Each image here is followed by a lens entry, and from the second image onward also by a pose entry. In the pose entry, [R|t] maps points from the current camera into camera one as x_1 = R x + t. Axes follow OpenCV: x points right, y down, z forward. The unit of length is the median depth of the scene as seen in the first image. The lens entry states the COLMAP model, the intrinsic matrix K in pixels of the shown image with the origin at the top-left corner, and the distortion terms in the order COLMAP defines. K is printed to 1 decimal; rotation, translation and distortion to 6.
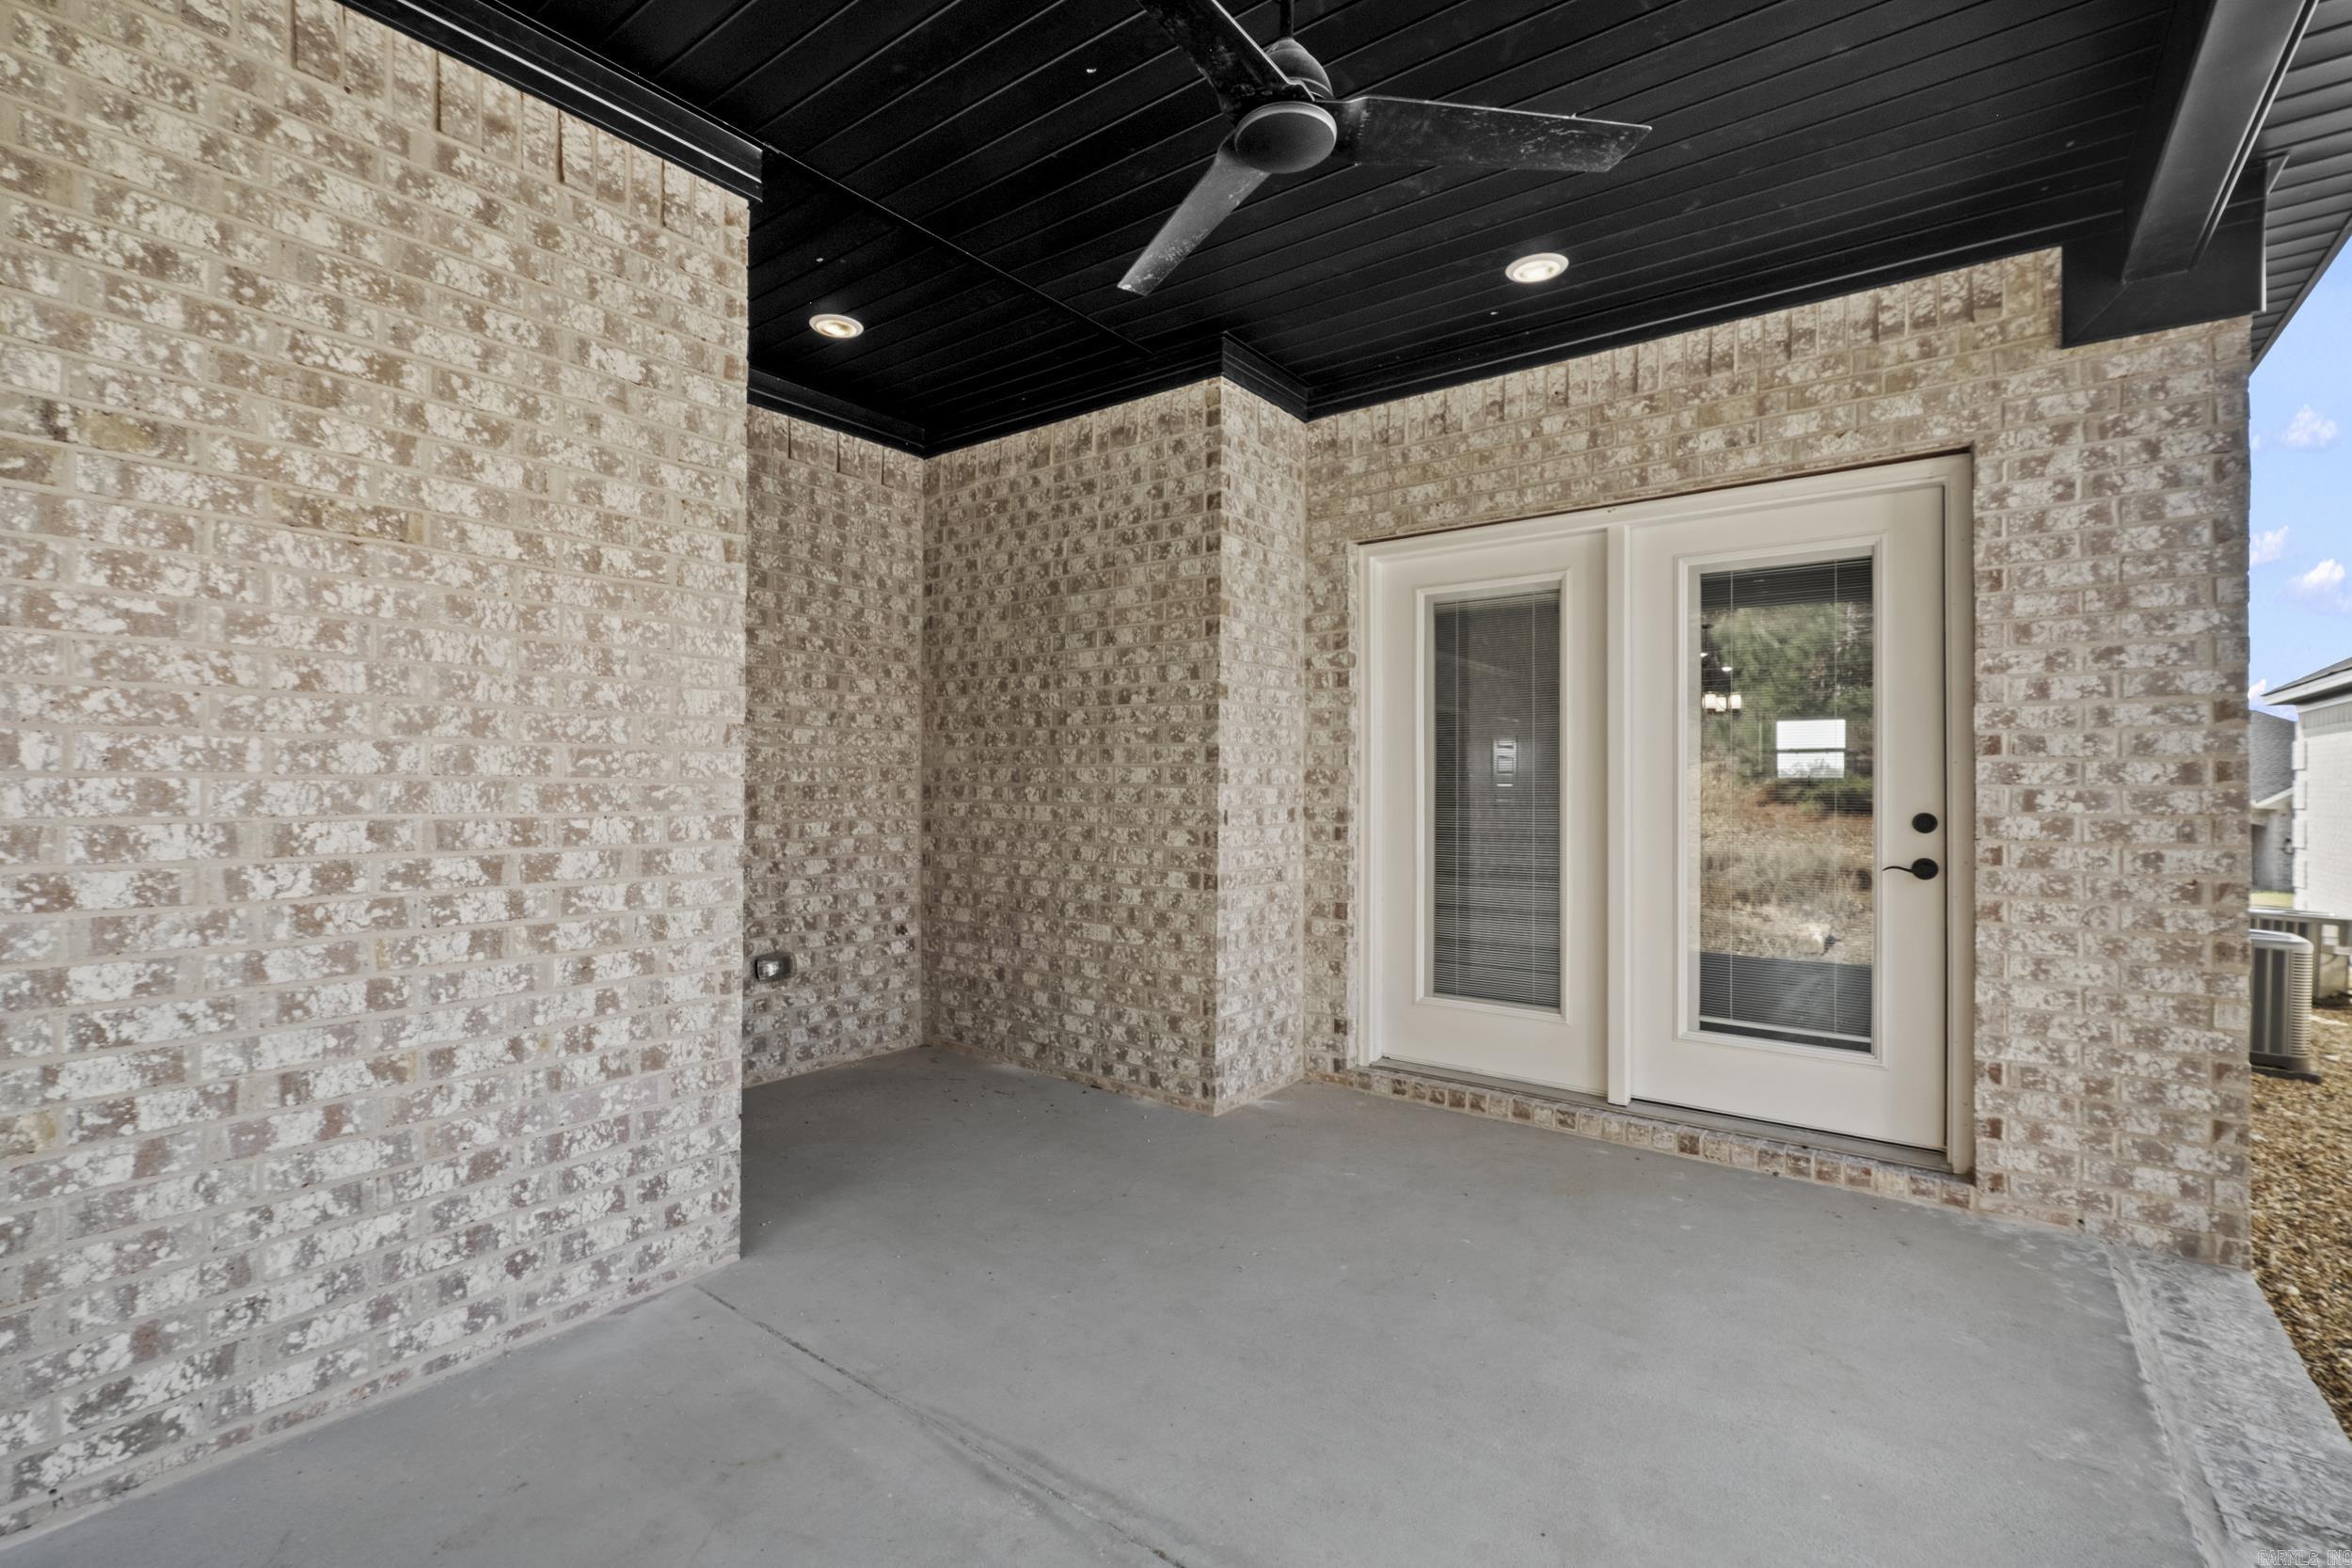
lens RADIAL K [[1017.5, 0, 1166.8], [0, 1017.5, 786.5], [0, 0, 1]] dist [-0.008031, 0.001038]
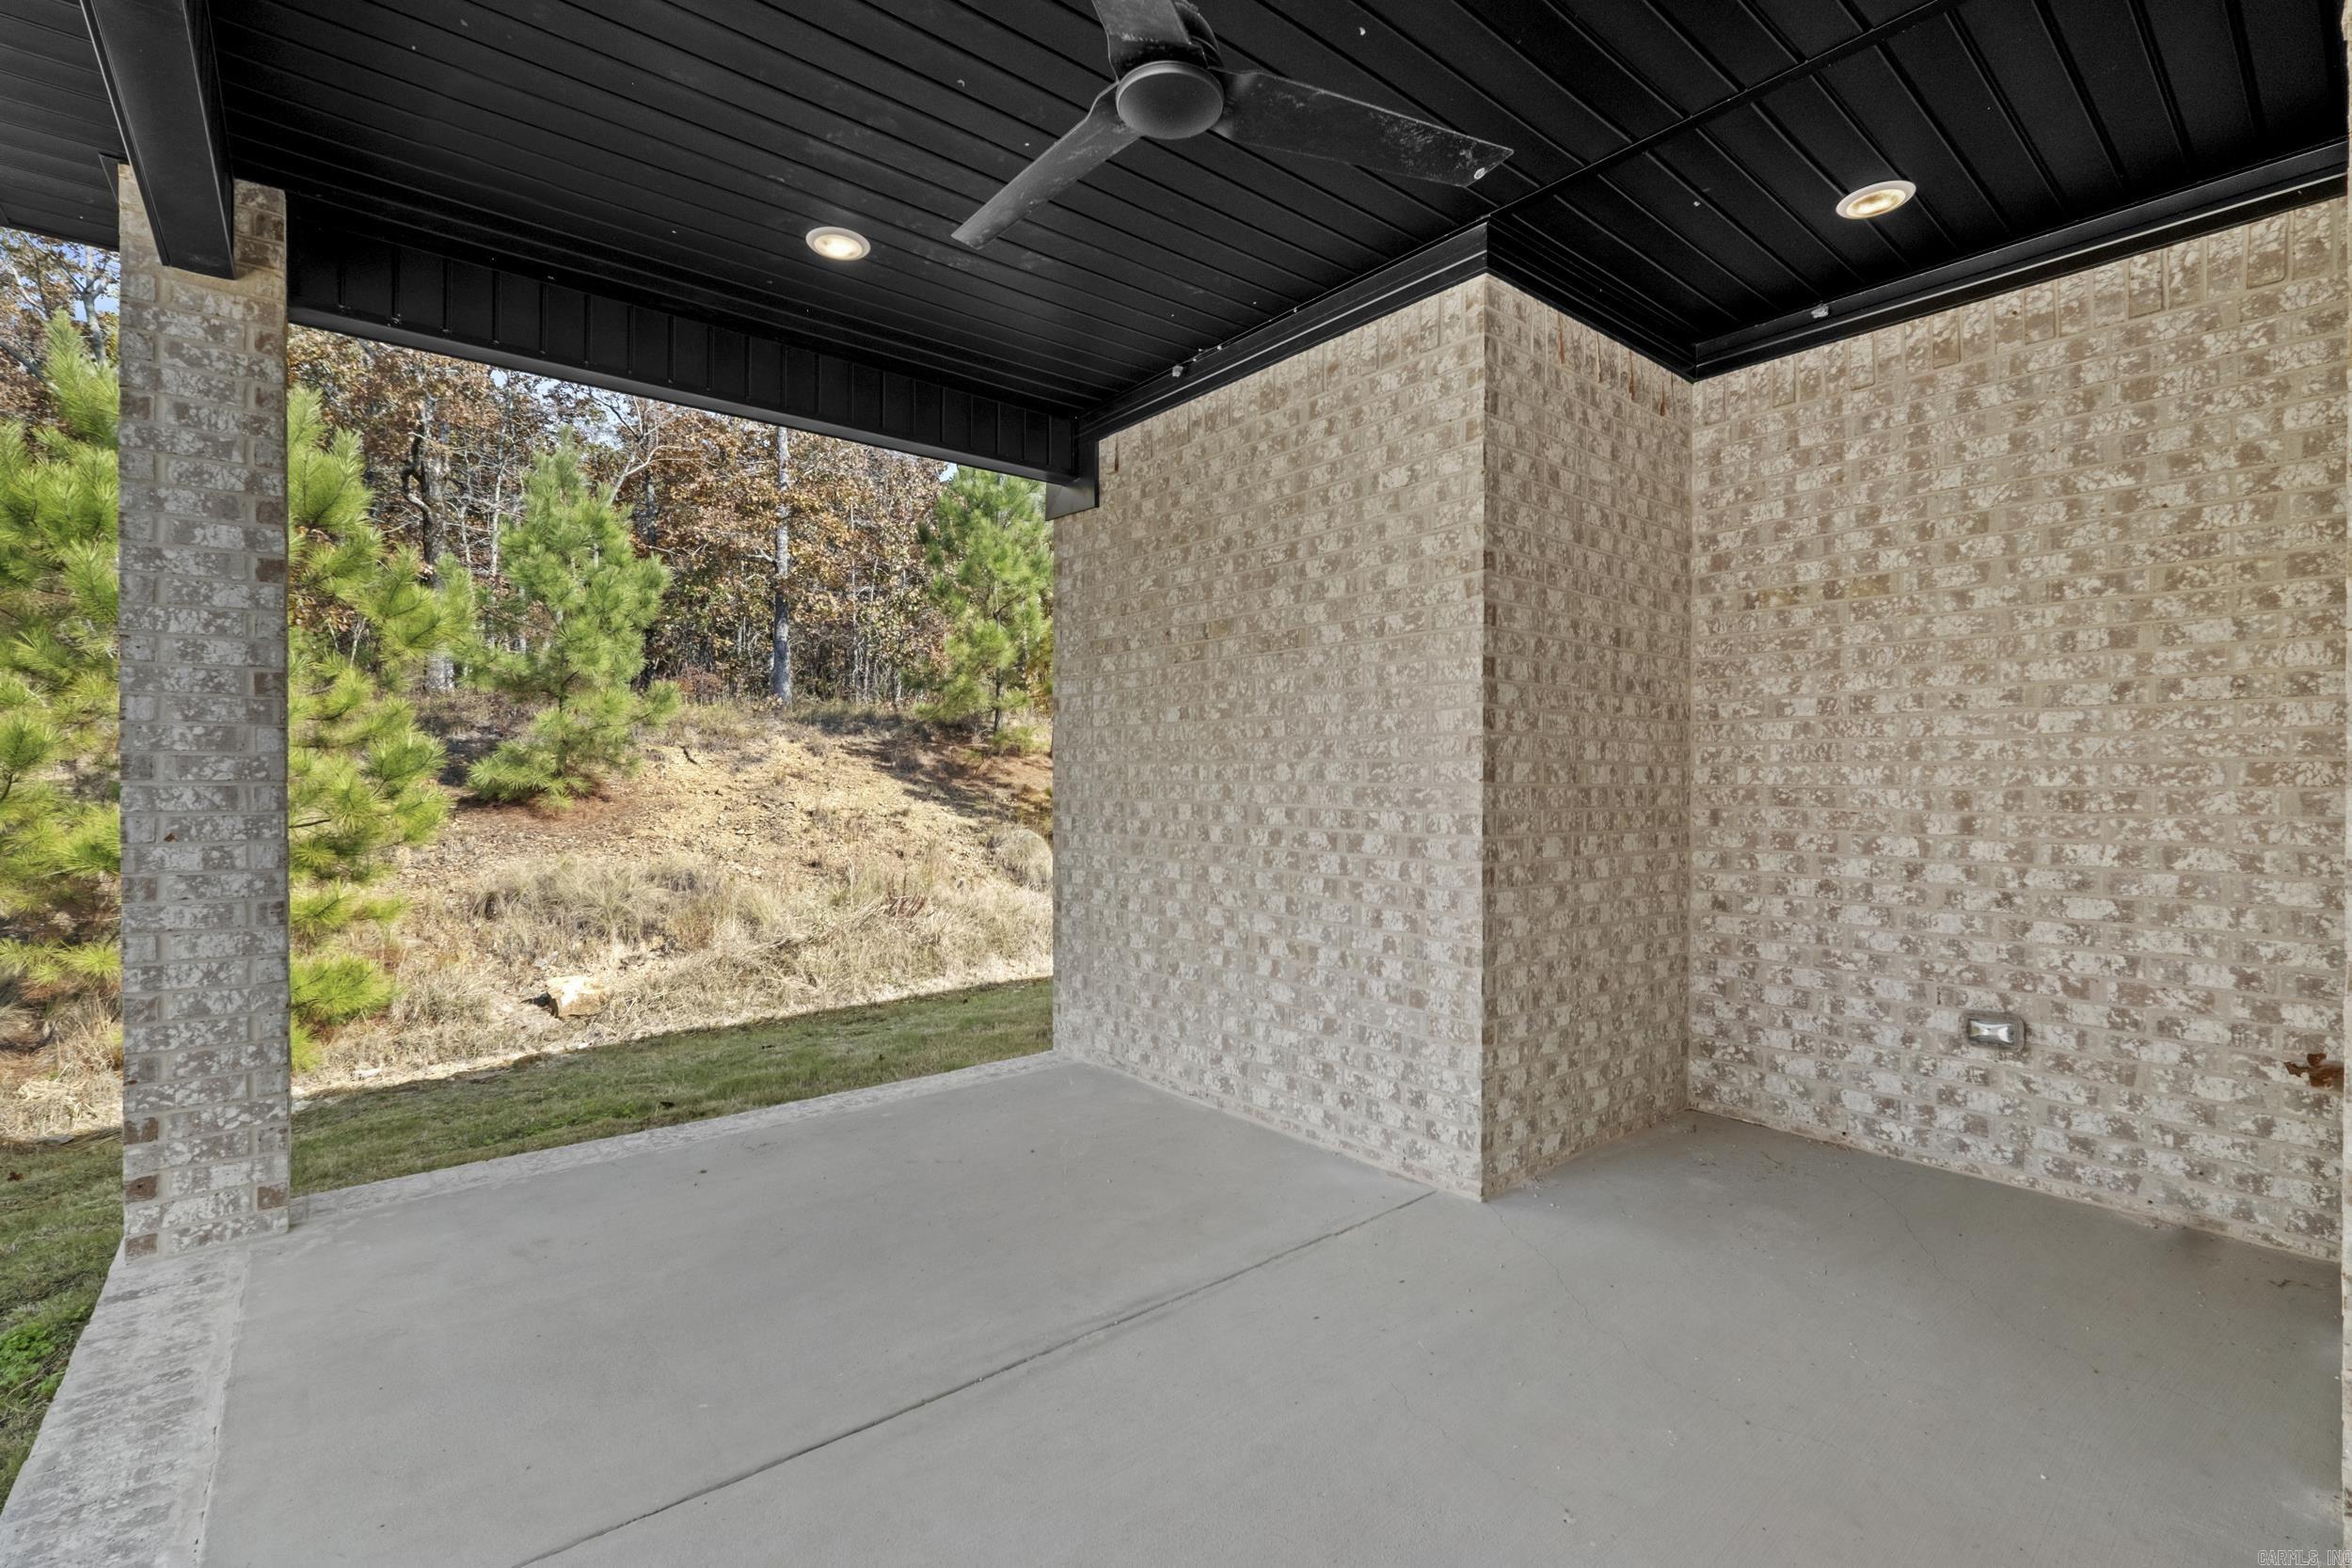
lens RADIAL K [[1017.5, 0, 1158.9], [0, 1017.5, 793.6], [0, 0, 1]] dist [-0.008031, 0.001038]
pose [[-0.216550, 0.006911, -0.976247, 0.831905], [-0.004879, 0.999955, 0.008161, -0.003424], [0.976259, 0.006530, -0.216507, 0.955144]]
